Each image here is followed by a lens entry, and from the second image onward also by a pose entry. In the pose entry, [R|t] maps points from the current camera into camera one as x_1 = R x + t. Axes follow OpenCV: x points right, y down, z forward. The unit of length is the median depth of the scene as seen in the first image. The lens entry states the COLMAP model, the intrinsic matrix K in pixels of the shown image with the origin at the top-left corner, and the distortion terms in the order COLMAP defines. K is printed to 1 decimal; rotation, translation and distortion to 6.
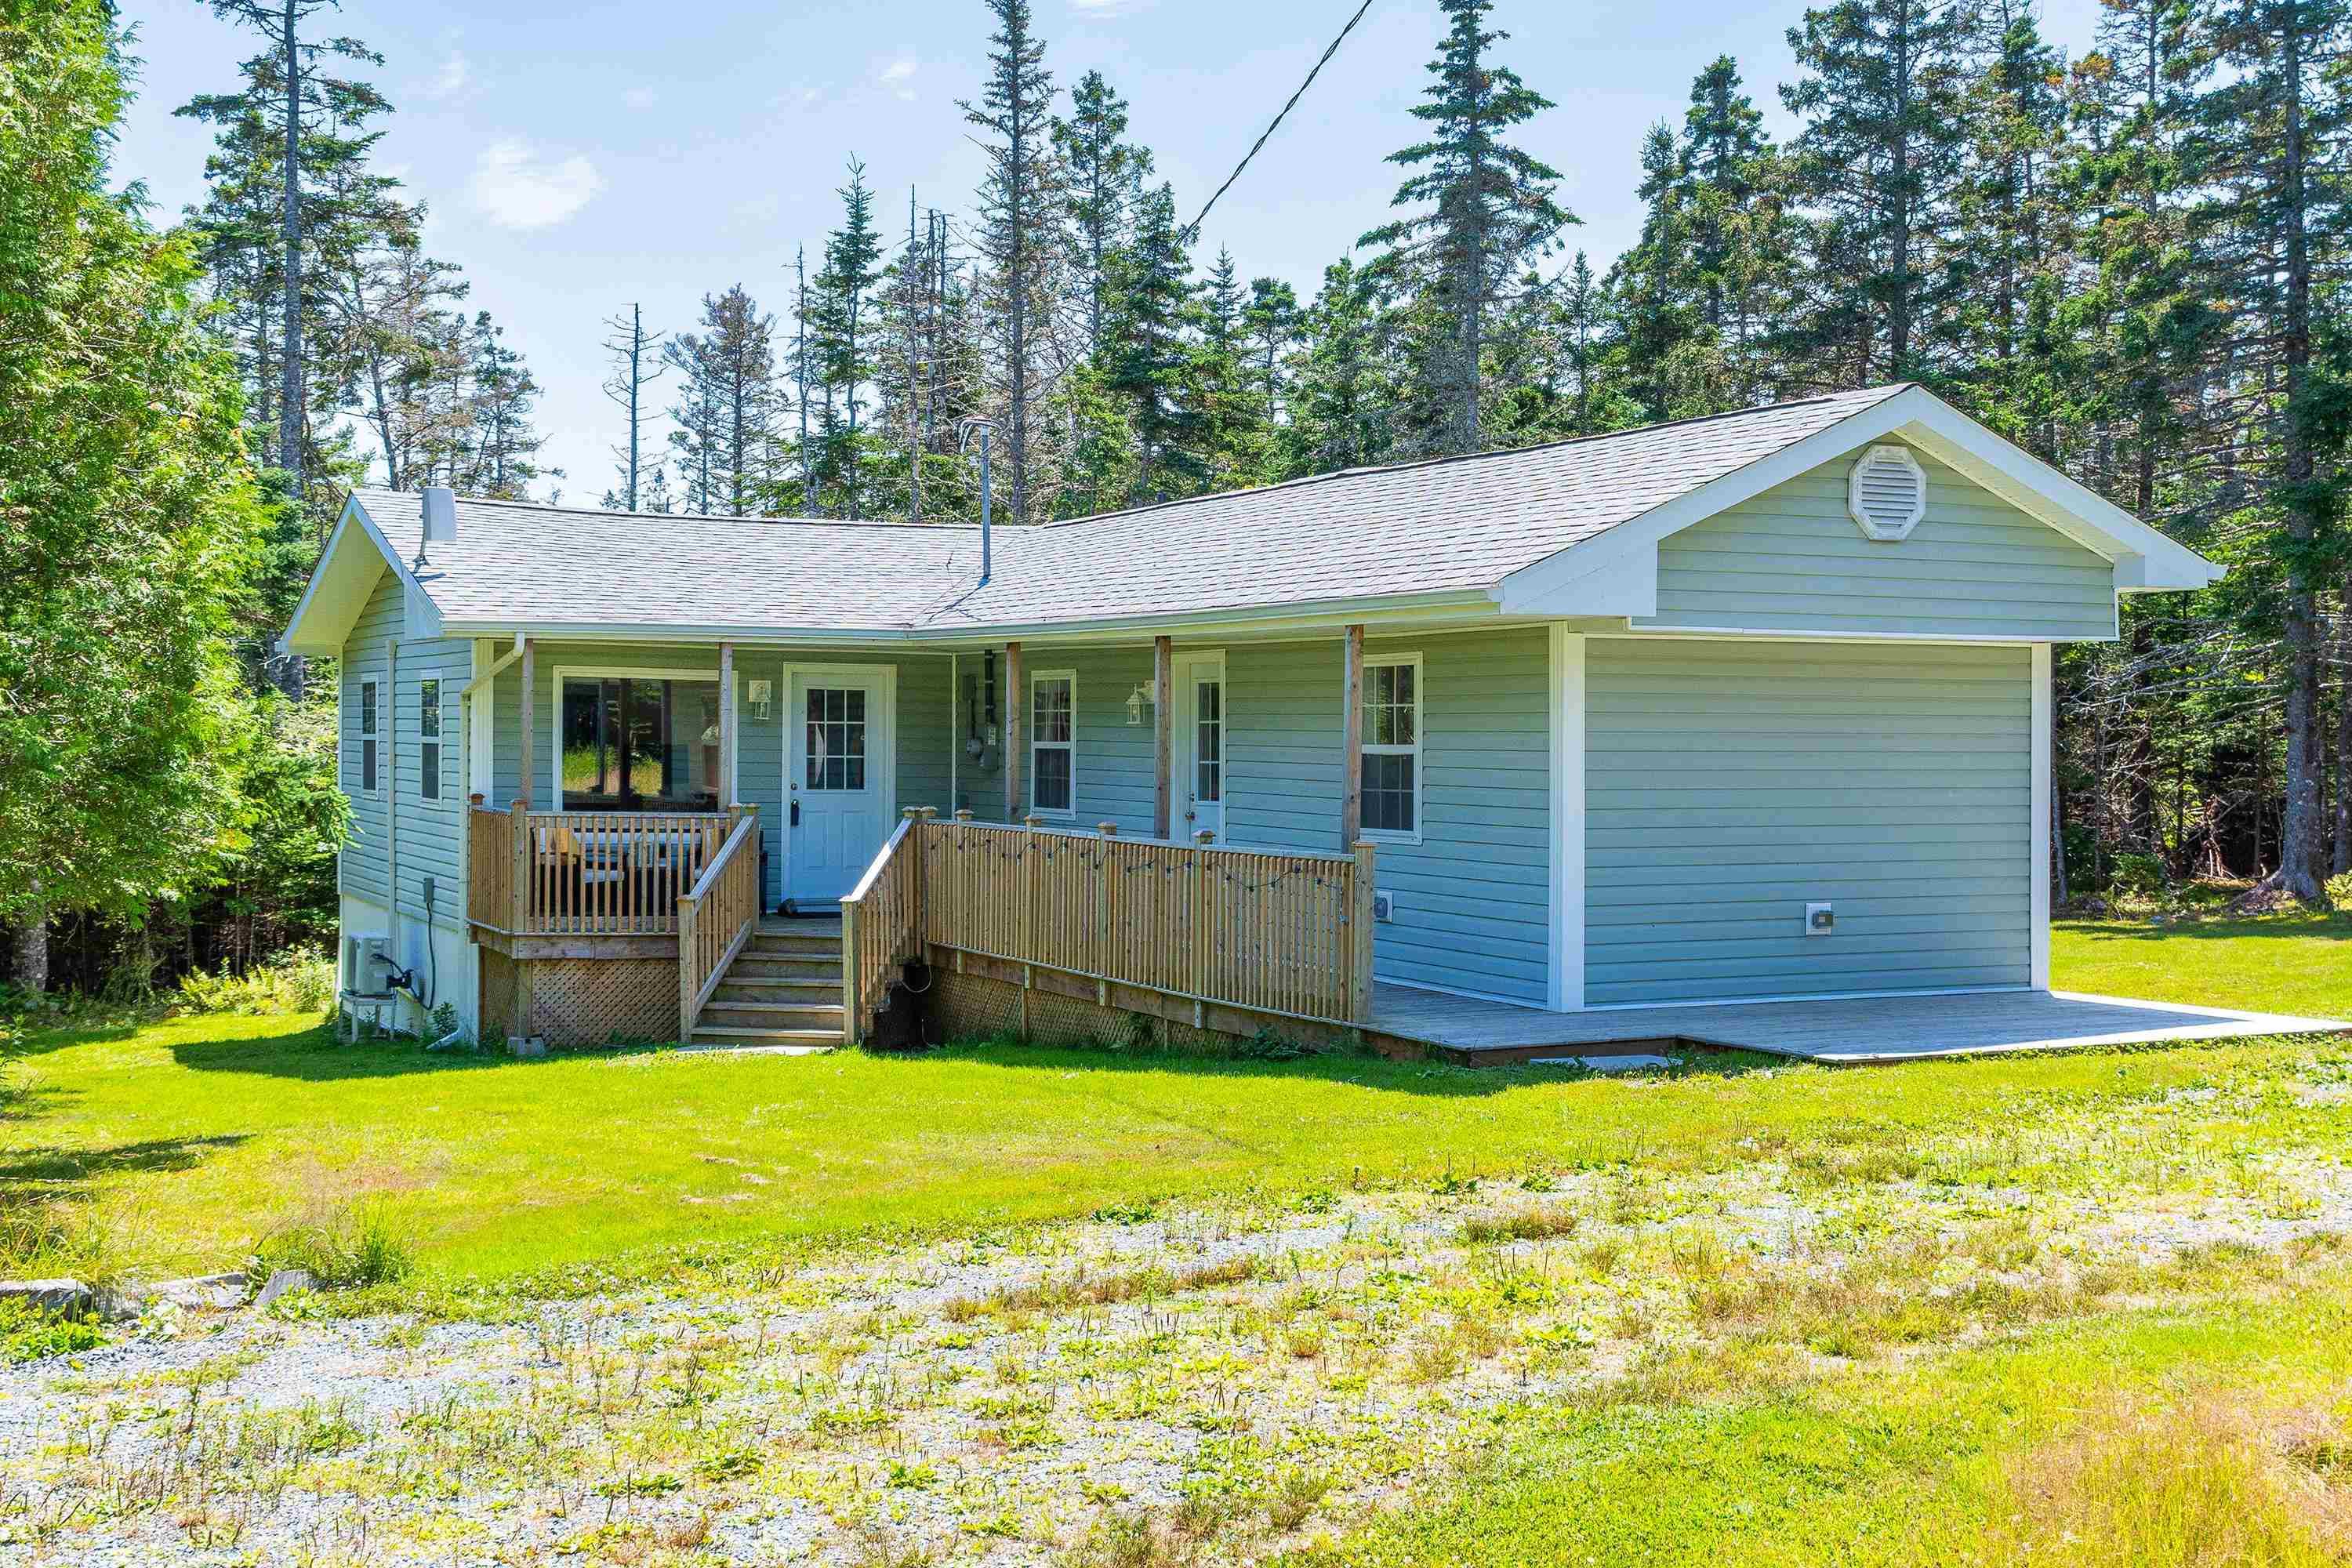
lens RADIAL K [[2795.0, 0, 1177.0], [0, 2795.0, 787.0], [0, 0, 1]] dist [0.172283, 0.010590]
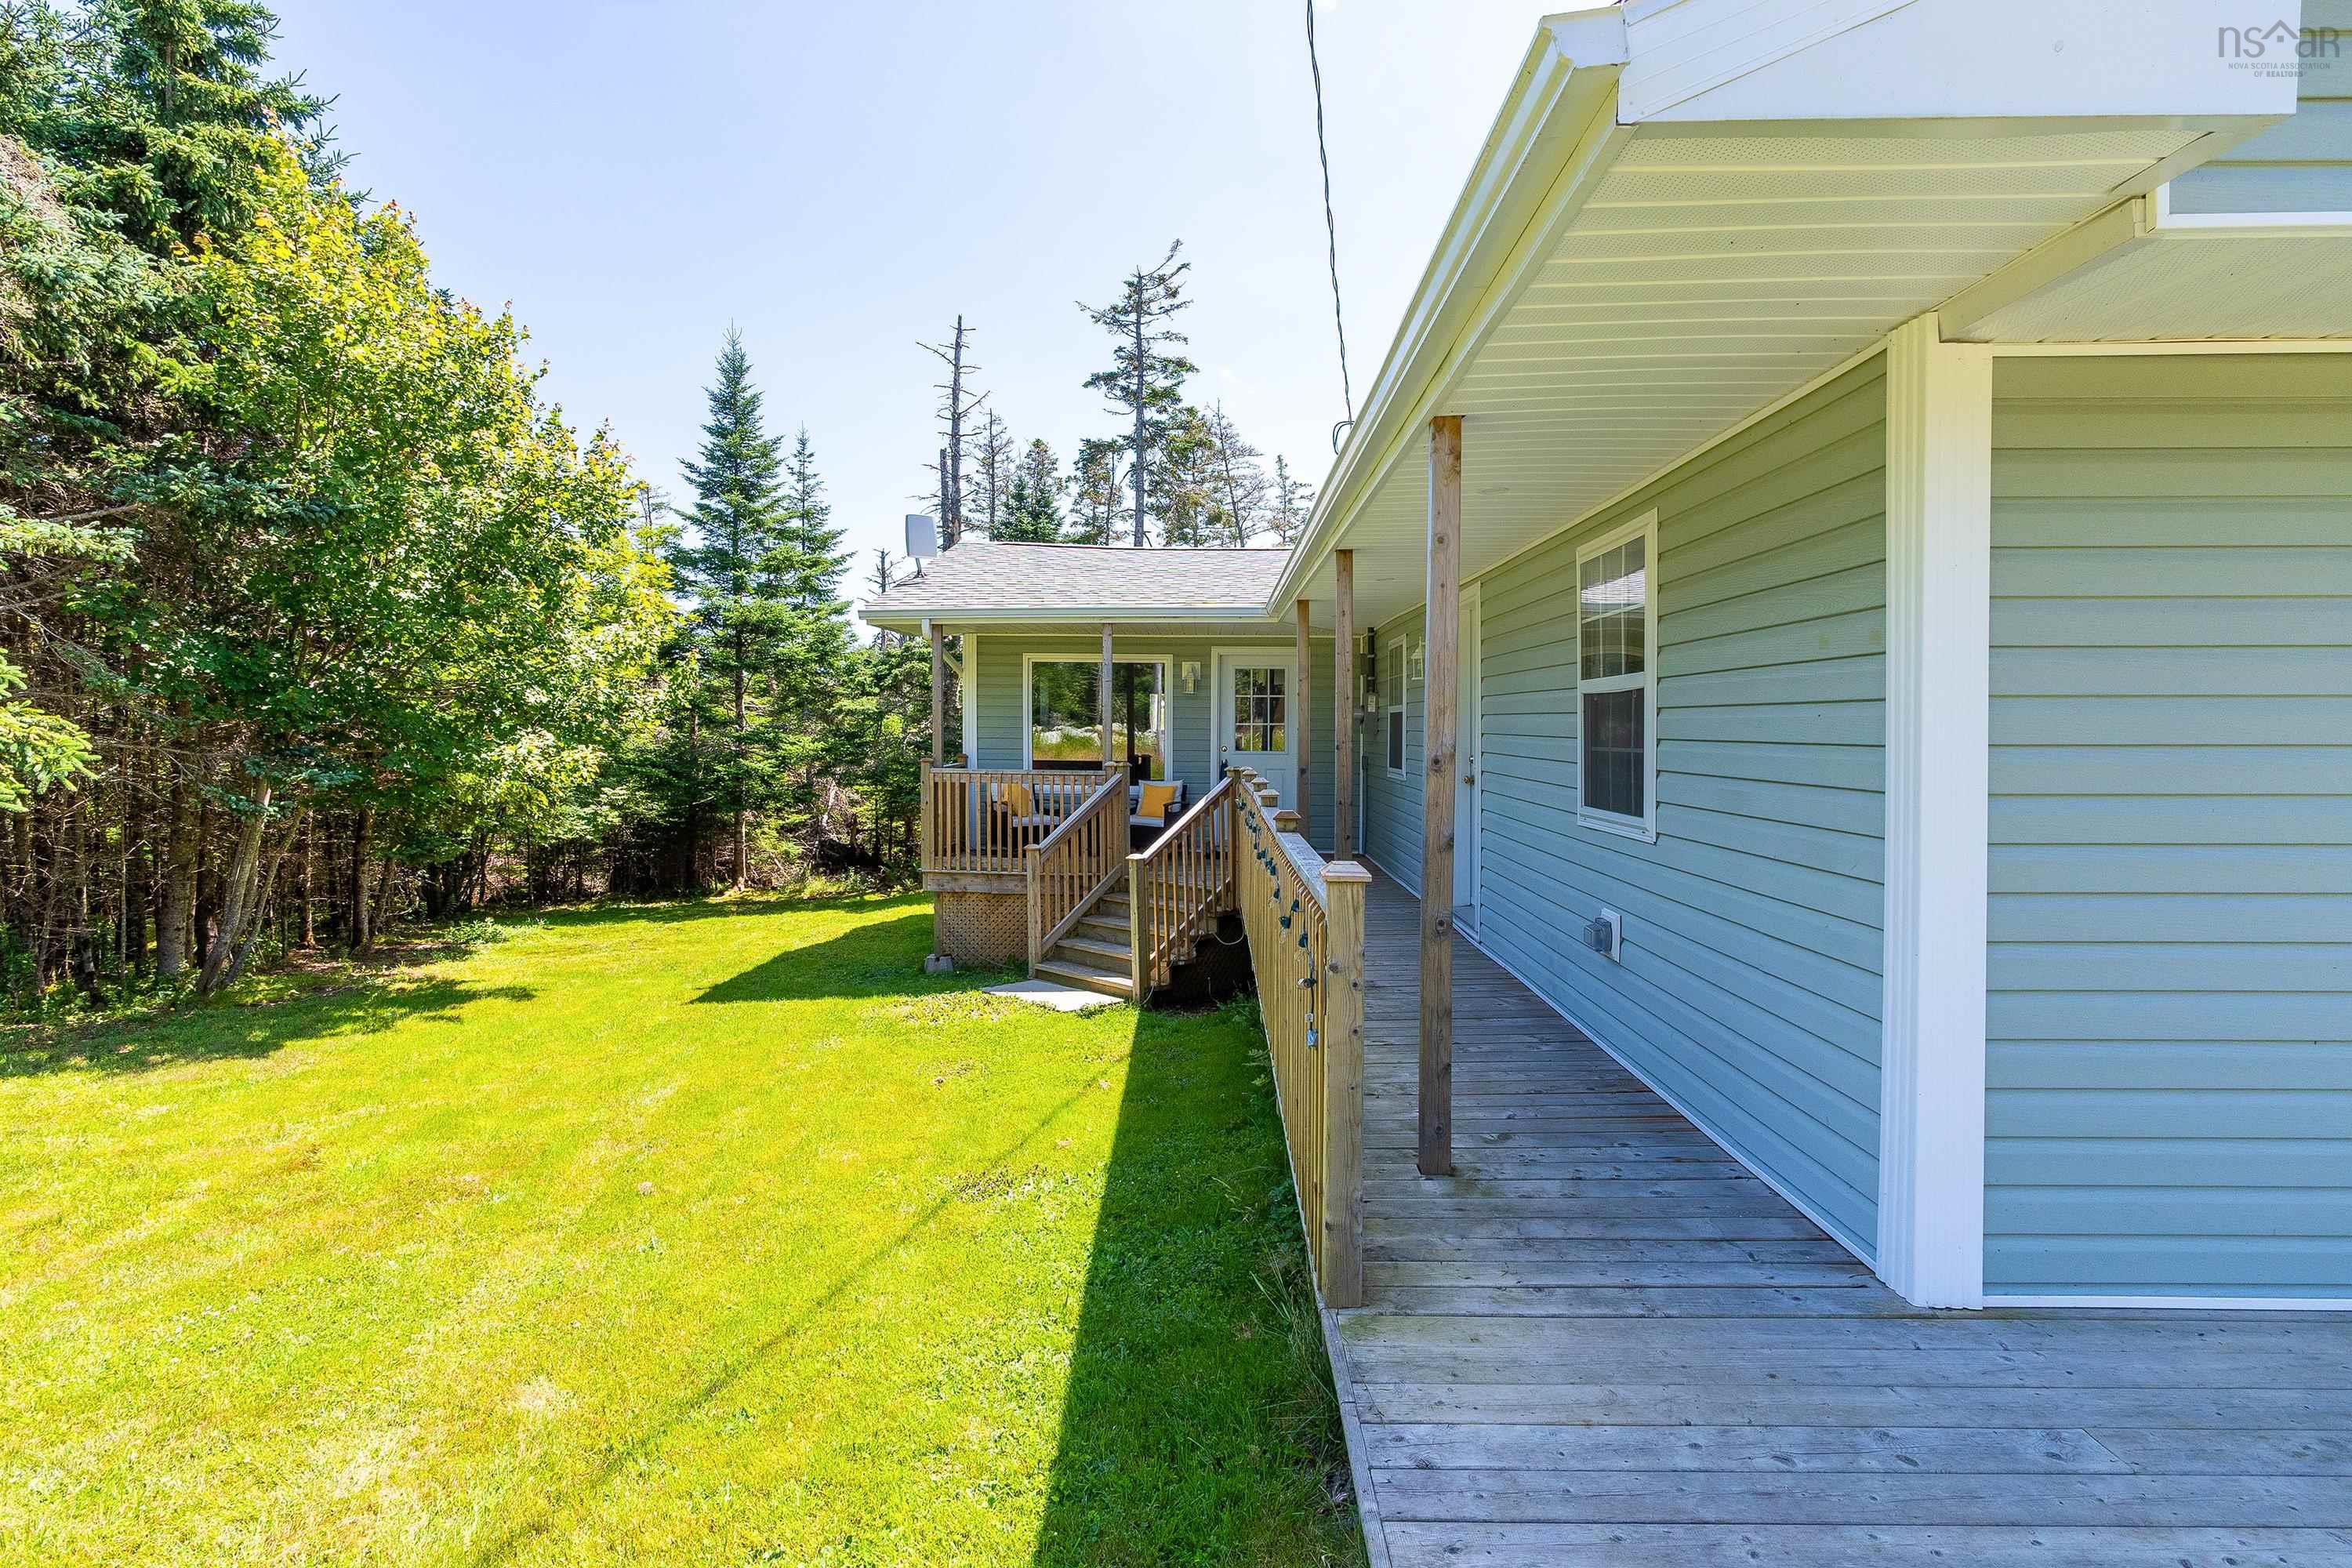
lens RADIAL K [[1167.2, 0, 1171.7], [0, 1167.2, 777.3], [0, 0, 1]] dist [-0.000348, 0.001116]
pose [[0.886521, 0.006388, -0.462645, 0.081348], [0.005396, 0.999694, 0.024144, 0.000369], [0.462658, -0.023900, 0.886215, 0.544744]]
